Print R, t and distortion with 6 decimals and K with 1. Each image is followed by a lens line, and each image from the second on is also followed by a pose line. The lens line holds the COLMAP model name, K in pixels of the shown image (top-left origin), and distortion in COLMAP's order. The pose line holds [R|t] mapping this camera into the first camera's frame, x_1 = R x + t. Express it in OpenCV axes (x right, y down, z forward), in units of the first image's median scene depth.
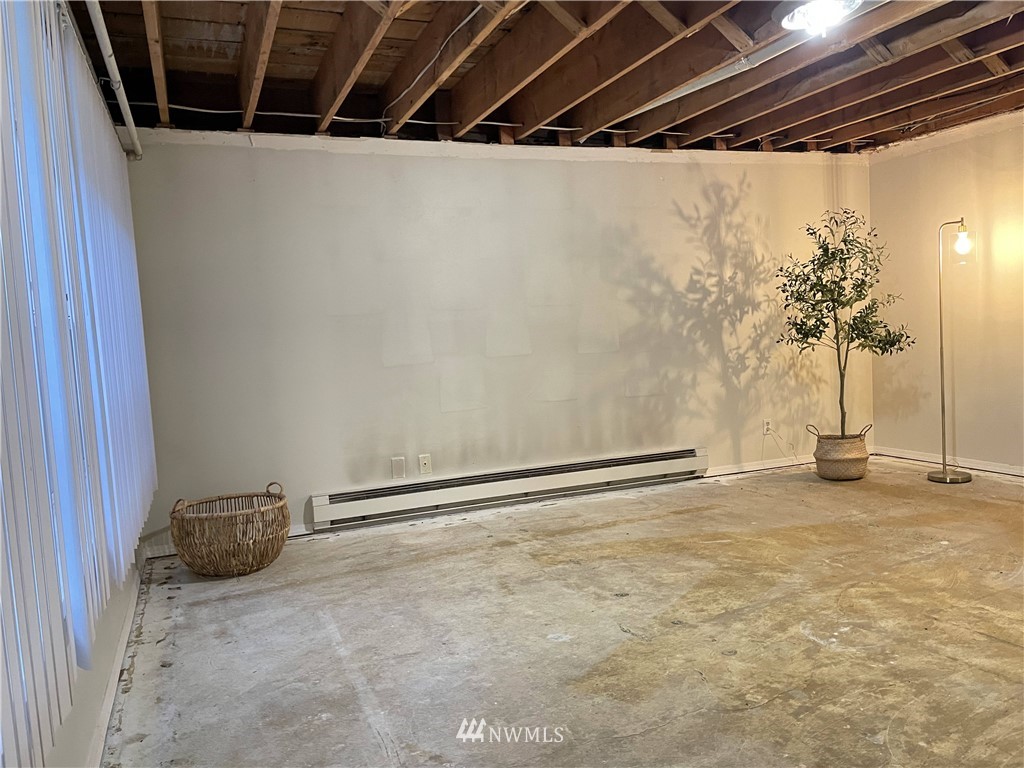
lens RADIAL K [[777.0, 0, 514.5], [0, 777.0, 383.6], [0, 0, 1]] dist [0.105270, -0.142851]
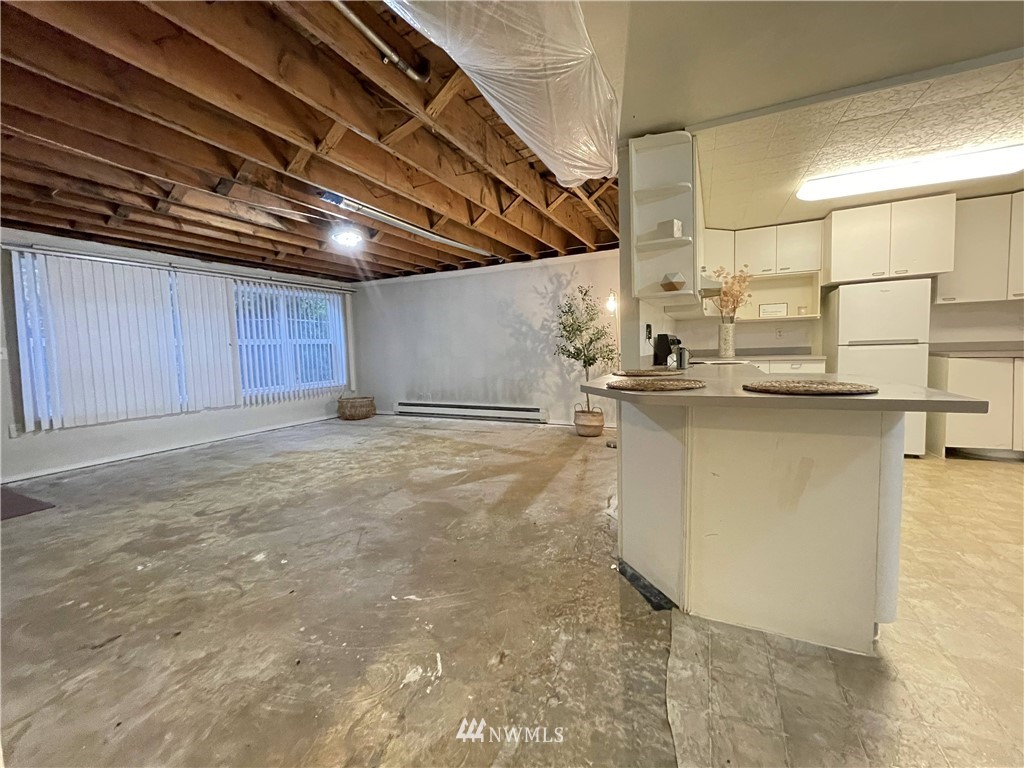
lens RADIAL K [[411.9, 0, 515.1], [0, 411.9, 377.2], [0, 0, 1]] dist [0.001976, 0.000618]
pose [[0.671870, 0.085945, -0.735666, 1.403175], [-0.058852, 0.996299, 0.062645, -0.086623], [0.738327, 0.001206, 0.674442, 0.350337]]
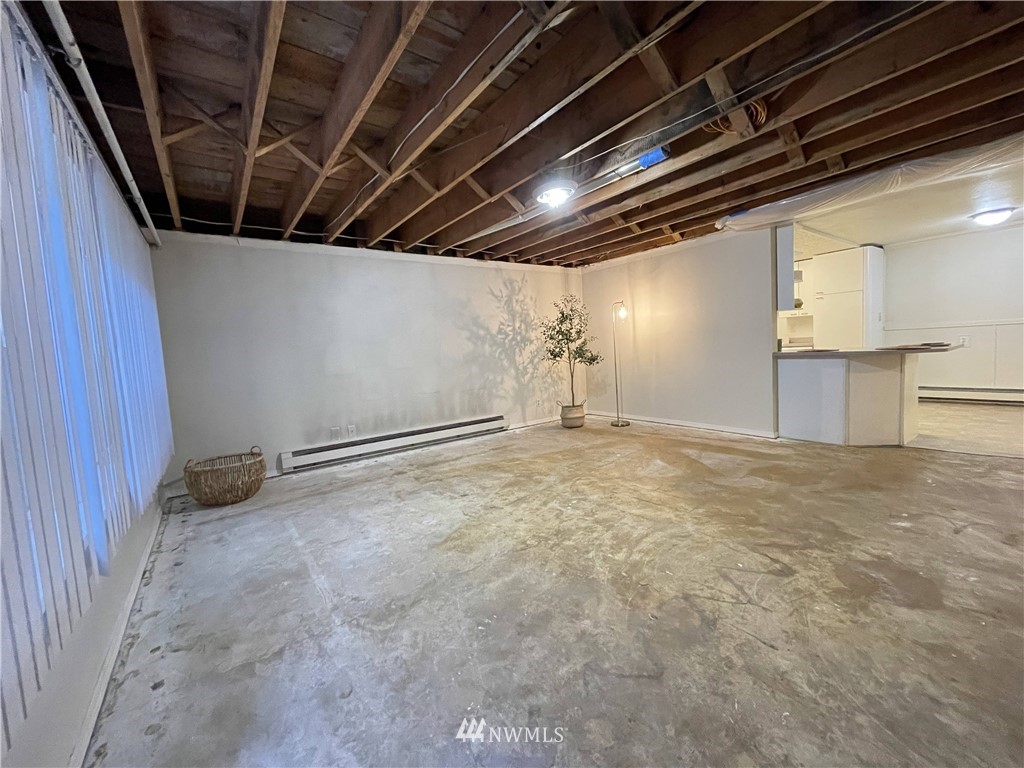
lens RADIAL K [[411.9, 0, 515.1], [0, 411.9, 377.2], [0, 0, 1]] dist [0.001976, 0.000618]
pose [[0.967997, -0.018333, 0.250291, 0.011278], [0.021888, 0.999695, -0.011427, 0.001990], [-0.250005, 0.016540, 0.968103, 0.013466]]
